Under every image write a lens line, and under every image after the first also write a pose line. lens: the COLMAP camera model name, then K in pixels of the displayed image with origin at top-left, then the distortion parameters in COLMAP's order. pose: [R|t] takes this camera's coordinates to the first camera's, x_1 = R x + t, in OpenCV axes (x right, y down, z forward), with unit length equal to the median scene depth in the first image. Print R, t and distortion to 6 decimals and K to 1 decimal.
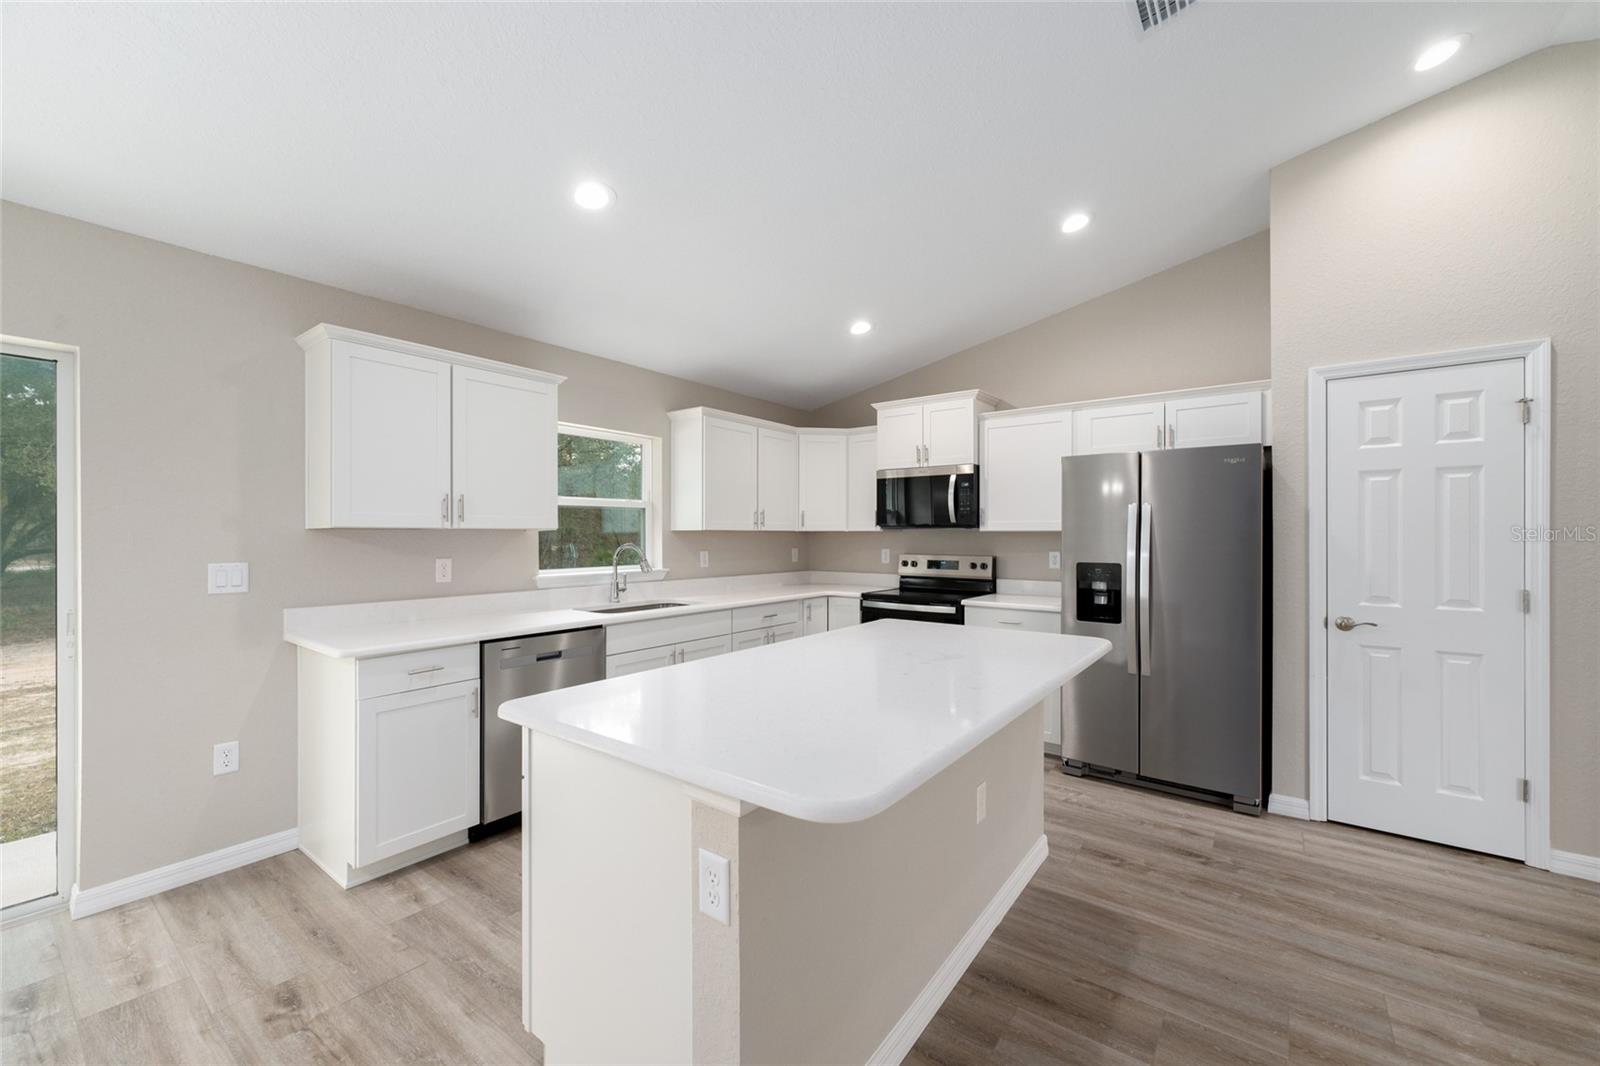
lens RADIAL K [[631.7, 0, 802.5], [0, 631.7, 535.7], [0, 0, 1]] dist [0.001962, -0.000182]
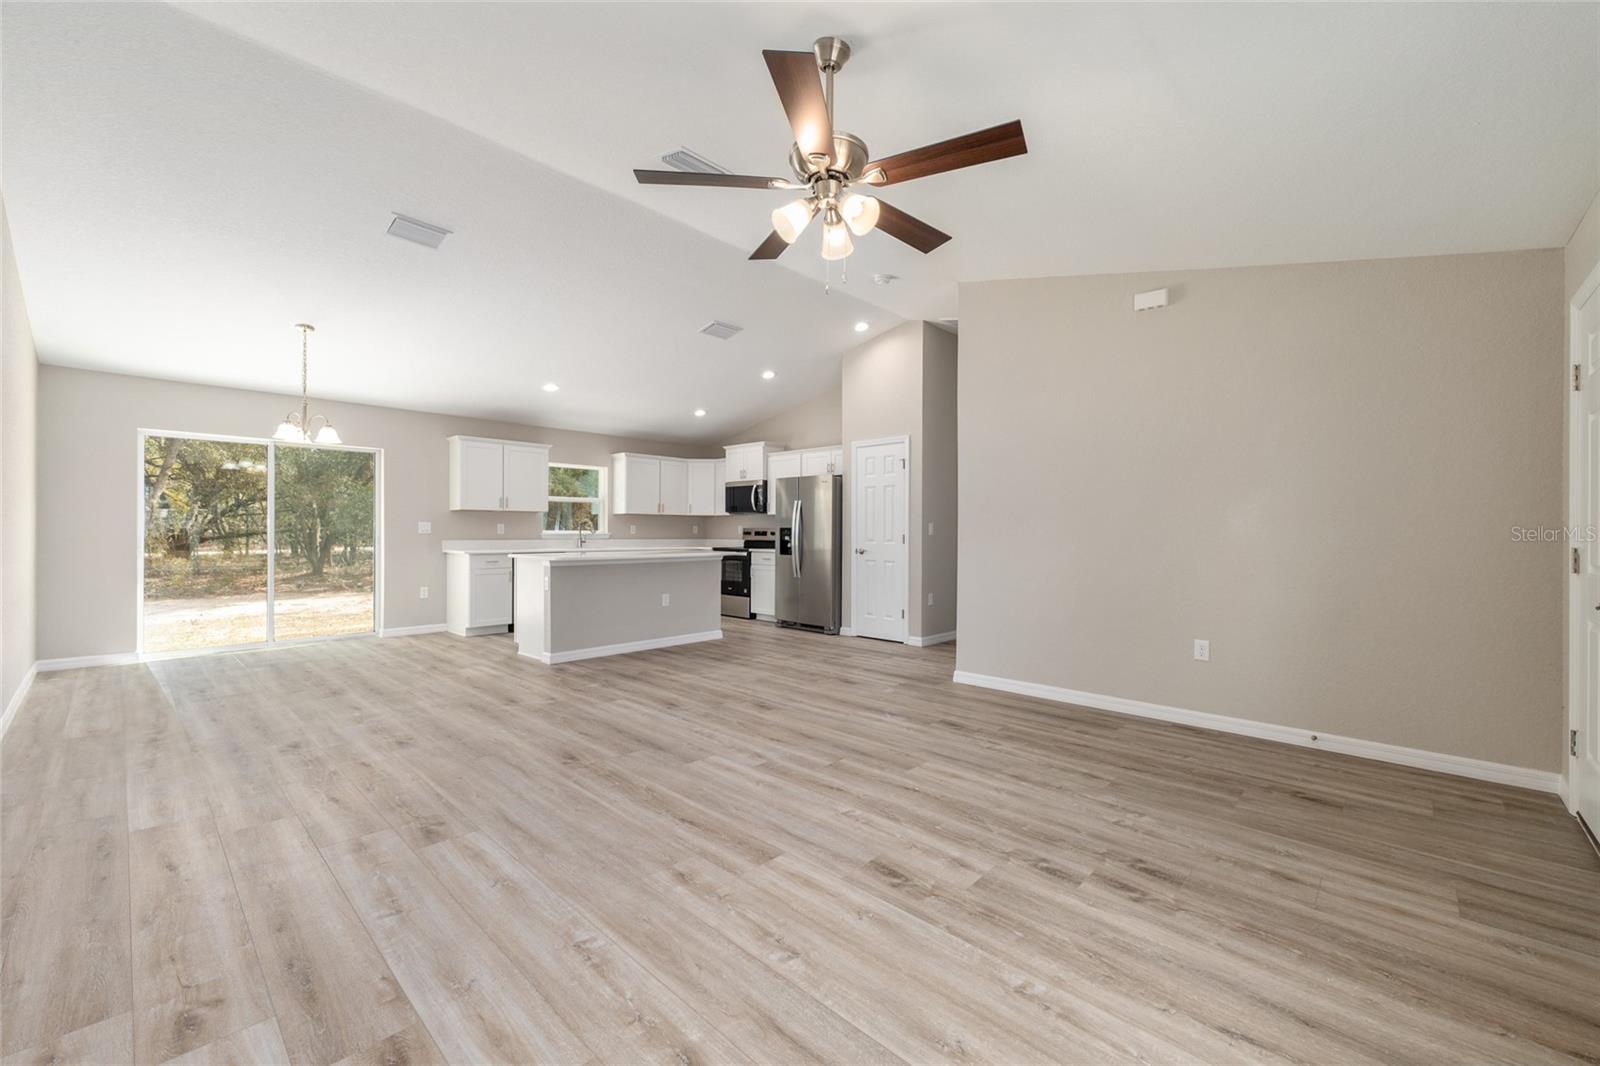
lens RADIAL K [[639.3, 0, 803.3], [0, 639.3, 533.7], [0, 0, 1]] dist [0.000956, 0.000016]
pose [[0.994471, 0.005125, -0.104882, 0.635695], [-0.004930, 0.999986, 0.002115, 0.049604], [0.104892, -0.001586, 0.994482, -0.992614]]
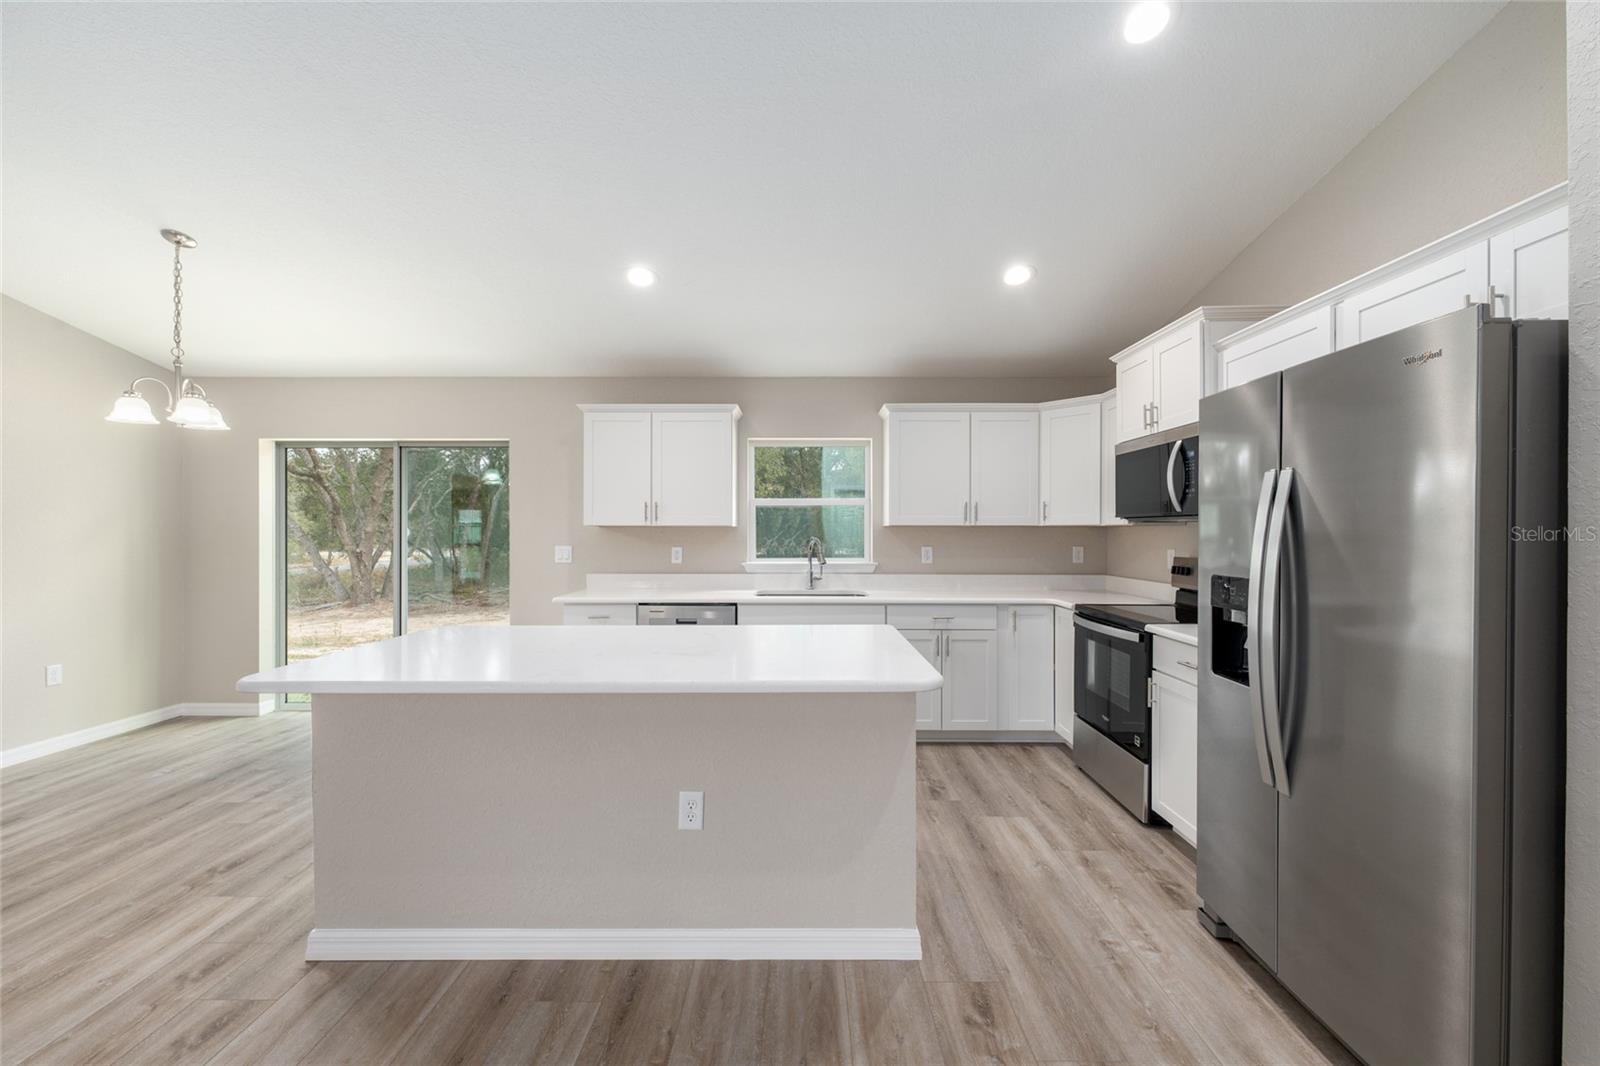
lens RADIAL K [[631.7, 0, 802.5], [0, 631.7, 535.7], [0, 0, 1]] dist [0.001962, -0.000182]
pose [[0.599804, 0.004747, -0.800133, 0.580799], [-0.001078, 0.999986, 0.005125, 0.002663], [0.800147, -0.002211, 0.599800, 0.288963]]
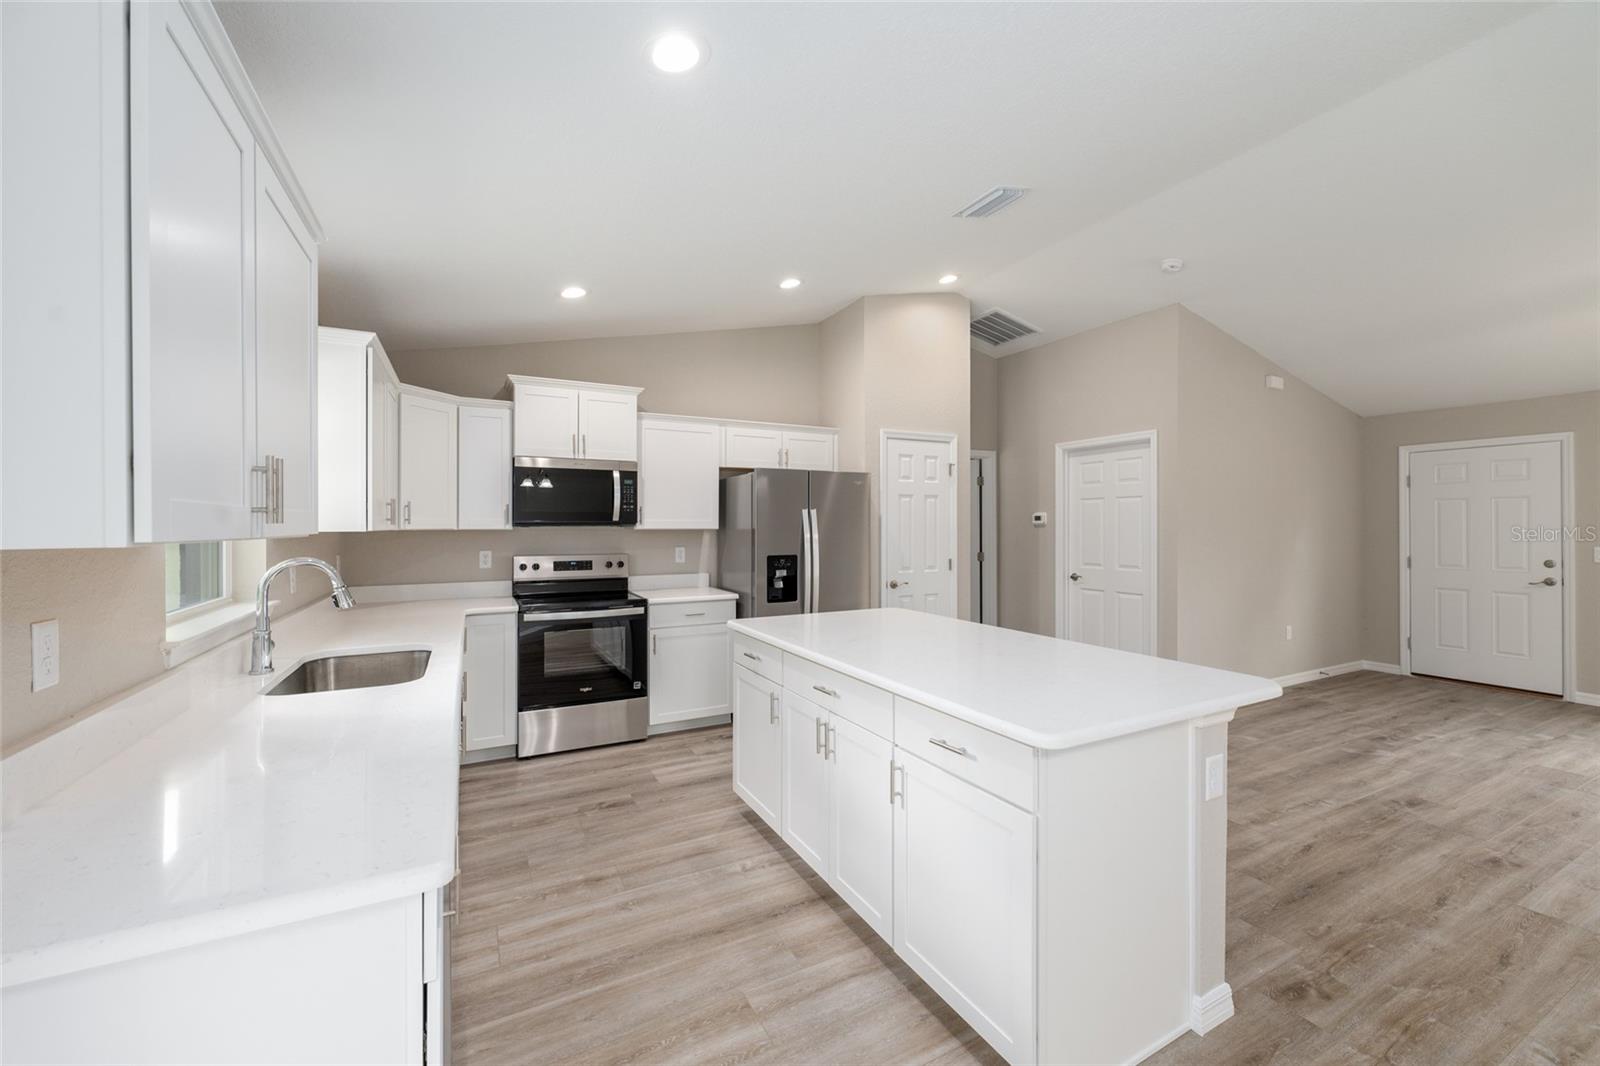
lens RADIAL K [[635.1, 0, 802.8], [0, 635.1, 525.8], [0, 0, 1]] dist [0.003073, 0.000118]
pose [[0.427226, -0.002476, 0.904141, -0.553555], [0.003008, 0.999995, 0.001317, -0.014409], [-0.904140, 0.002157, 0.427231, 0.353703]]
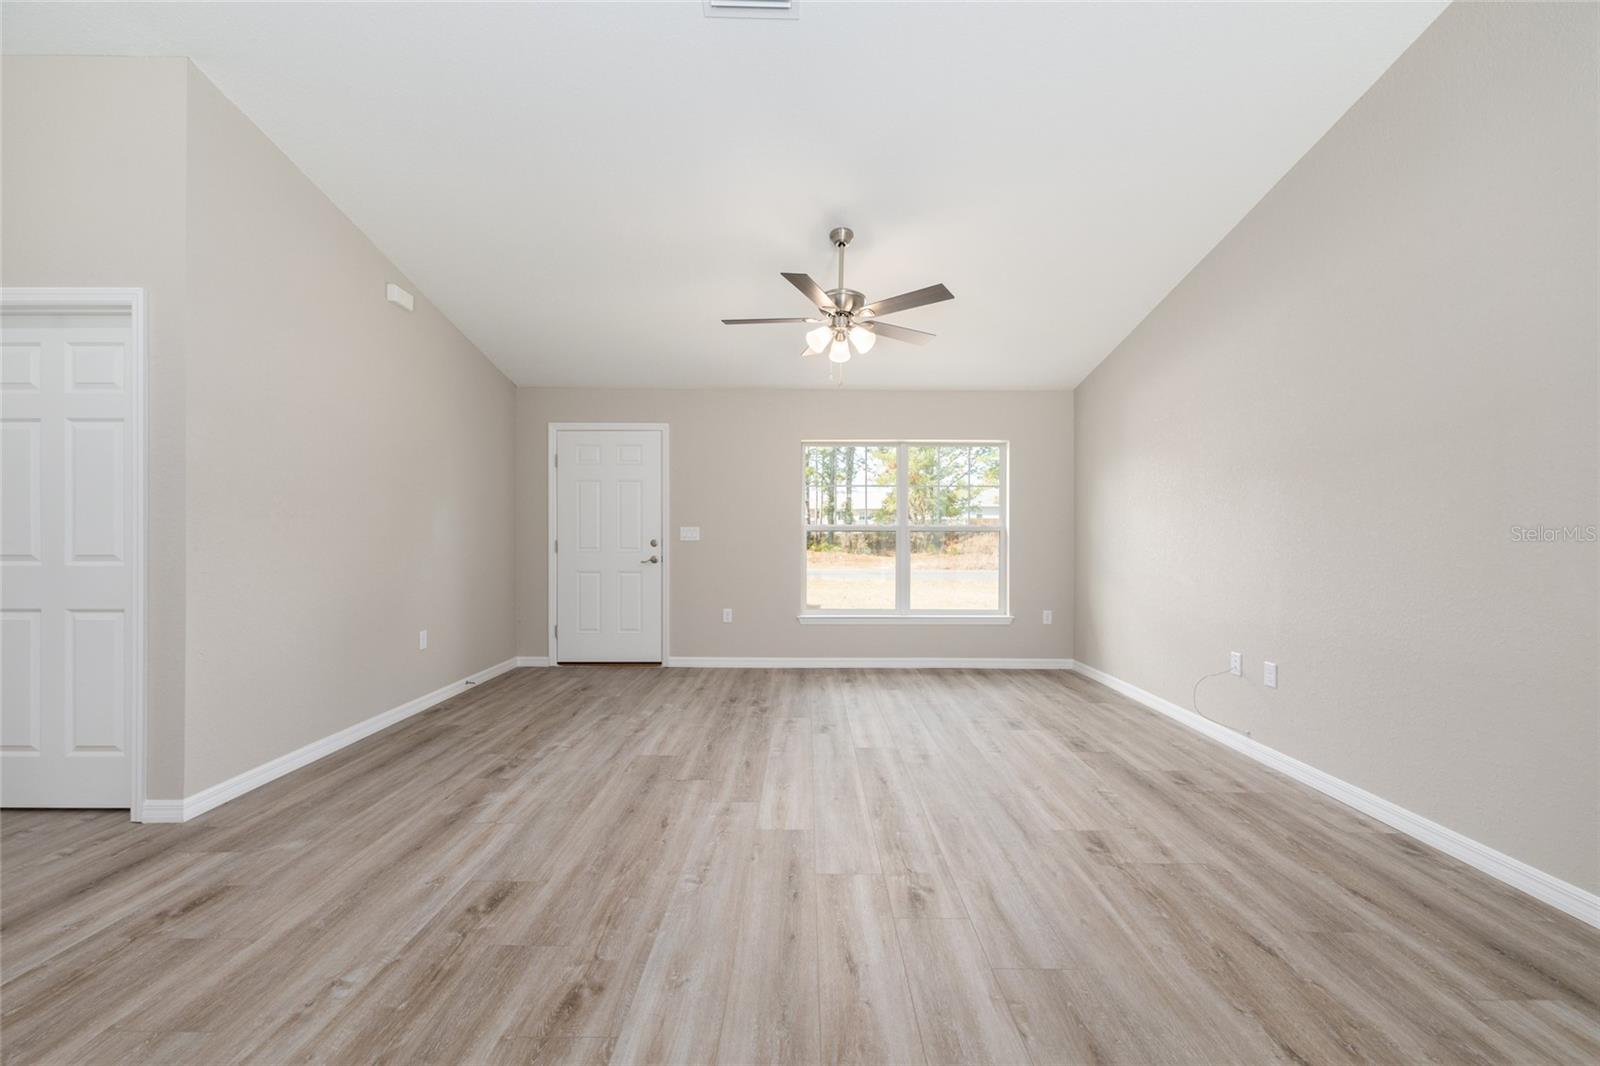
lens RADIAL K [[631.7, 0, 802.5], [0, 631.7, 535.7], [0, 0, 1]] dist [0.001962, -0.000182]
pose [[-0.598621, -0.005438, 0.801014, -0.063656], [-0.003389, 0.999985, 0.004256, 0.043948], [-0.801025, -0.000167, -0.598630, 0.116286]]
